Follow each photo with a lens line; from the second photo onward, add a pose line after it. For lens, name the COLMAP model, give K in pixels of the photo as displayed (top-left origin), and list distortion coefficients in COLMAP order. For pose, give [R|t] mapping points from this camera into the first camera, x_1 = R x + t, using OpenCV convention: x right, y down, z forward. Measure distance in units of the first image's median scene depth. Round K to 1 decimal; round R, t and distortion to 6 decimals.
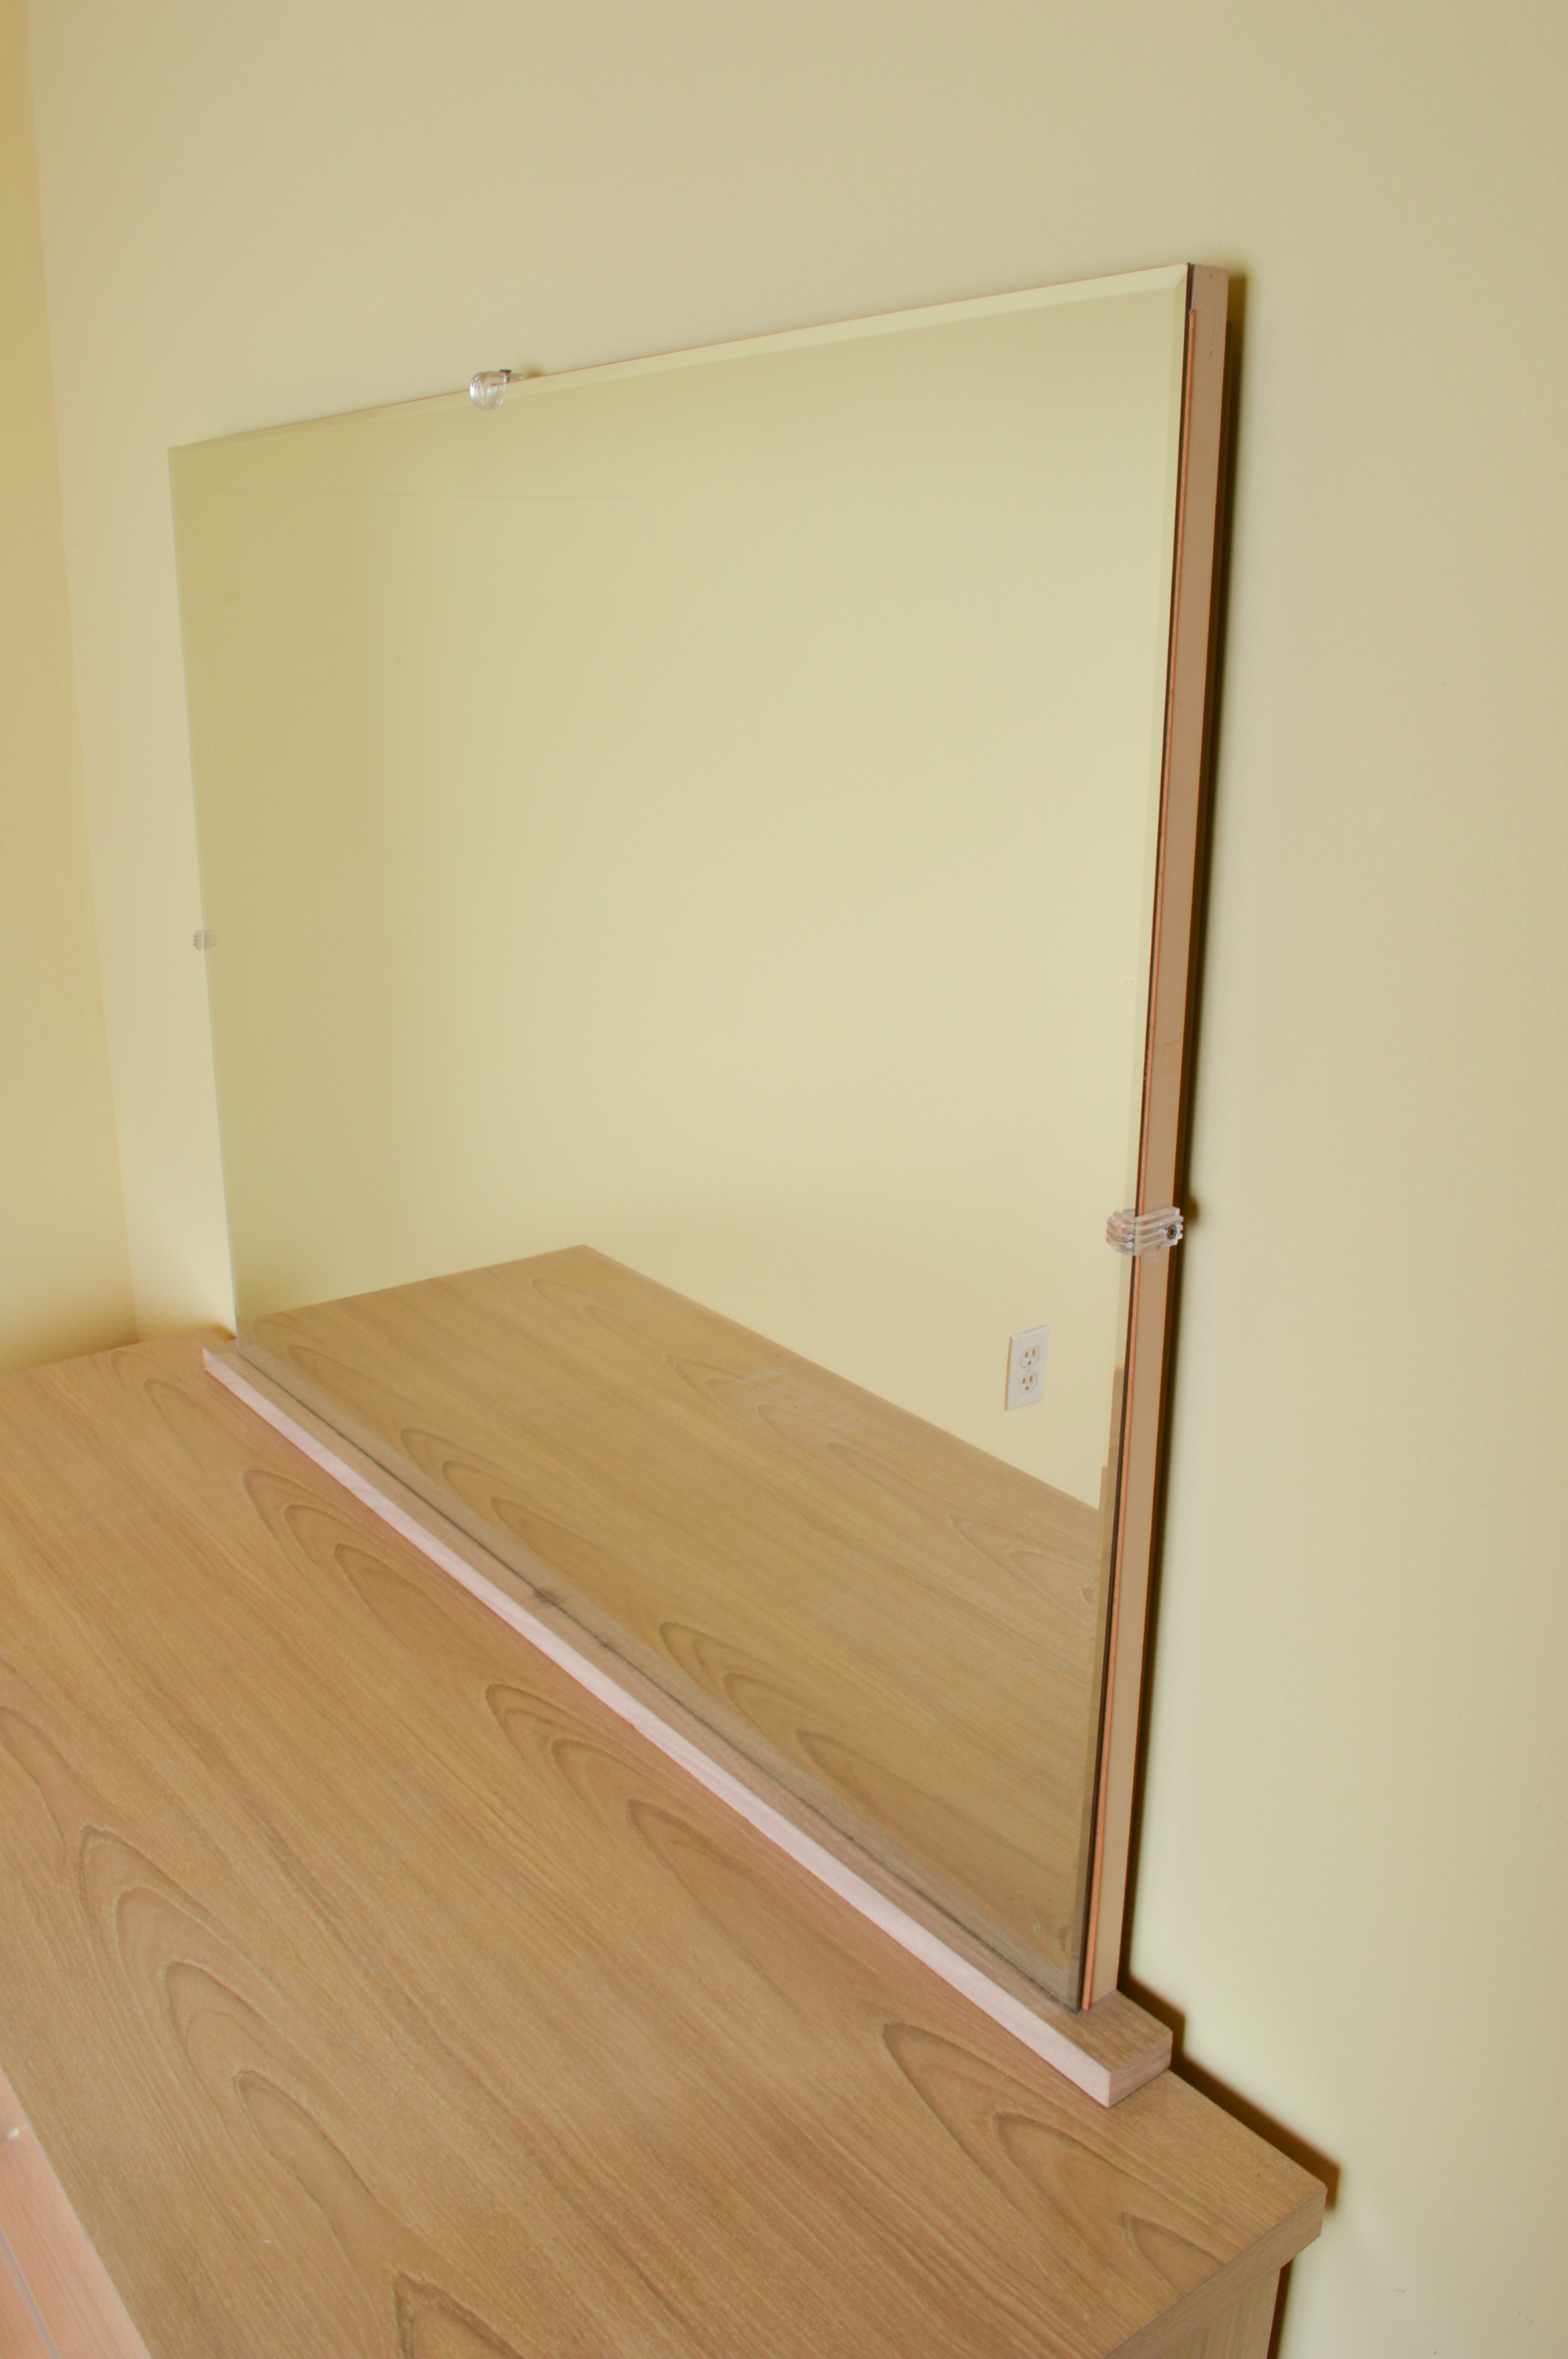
lens RADIAL K [[1863.8, 0, 784.0], [0, 1863.8, 1179.5], [0, 0, 1]] dist [-0.082876, 0.005212]
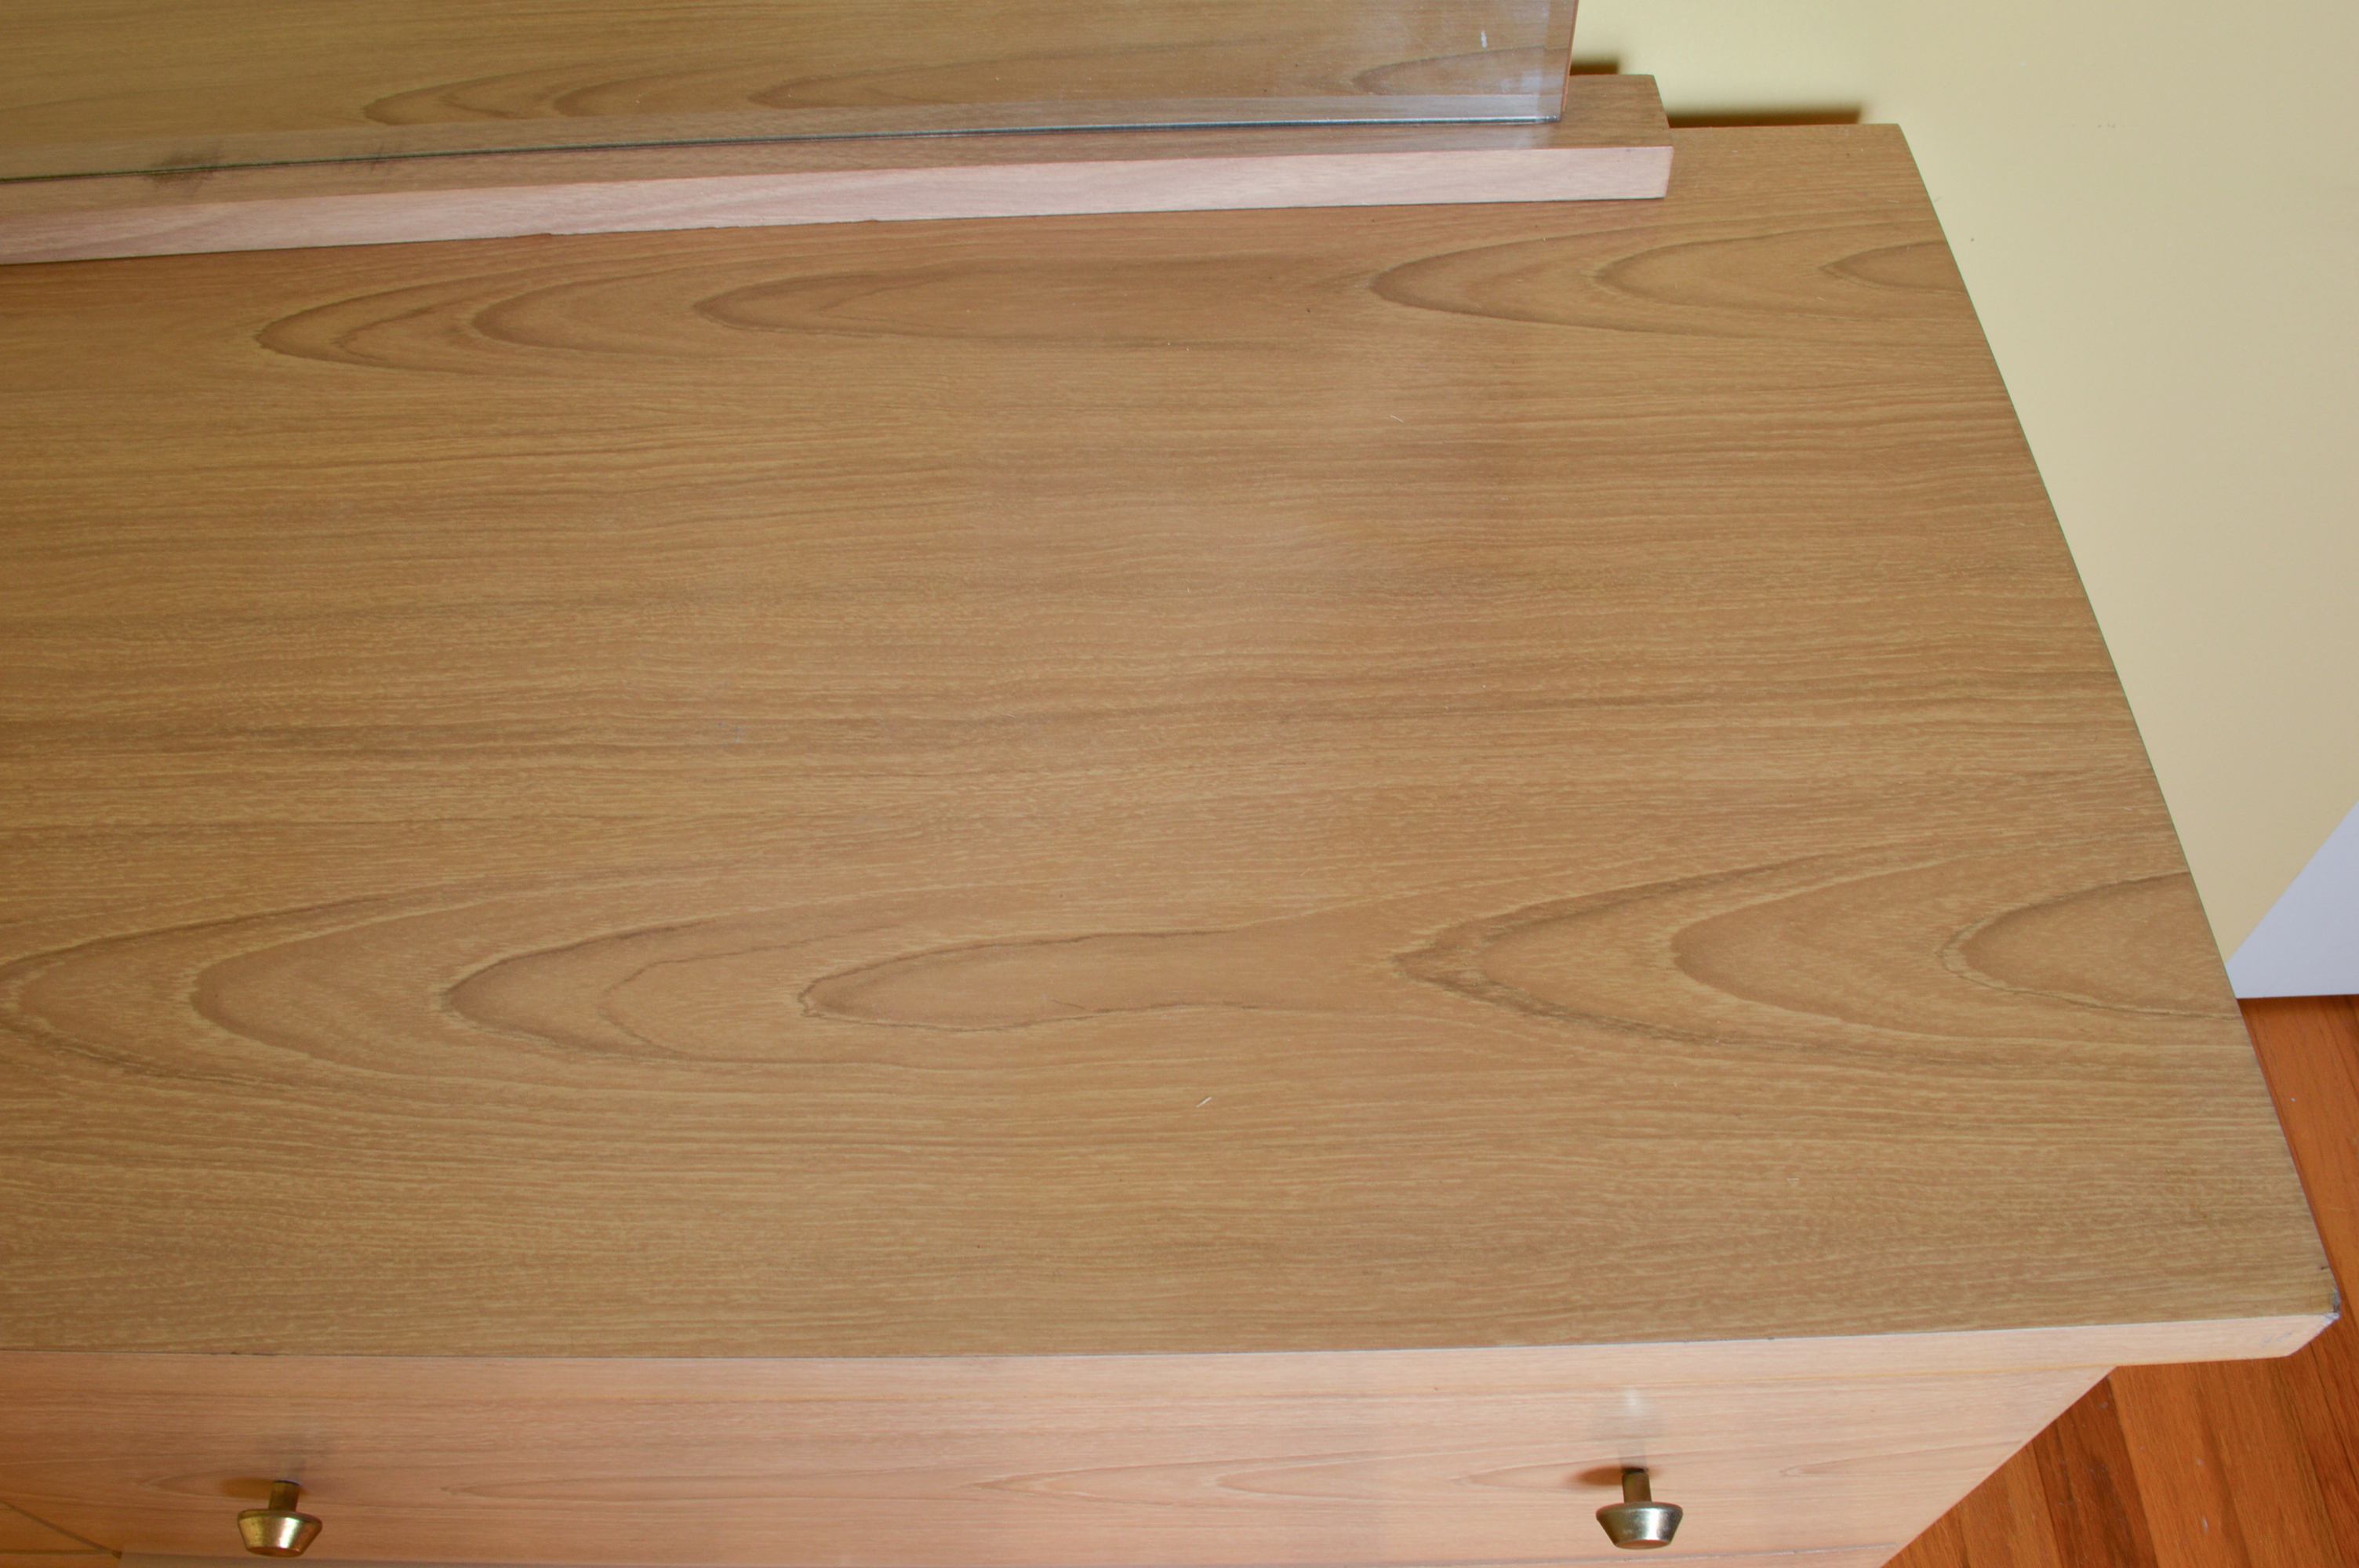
lens RADIAL K [[1863.8, 0, 1179.5], [0, 1863.8, 784.0], [0, 0, 1]] dist [-0.082876, 0.005212]
pose [[0.613063, -0.657957, 0.437318, -0.415230], [0.271402, 0.695252, 0.665556, 0.113729], [-0.741954, -0.289339, 0.604804, 0.589322]]
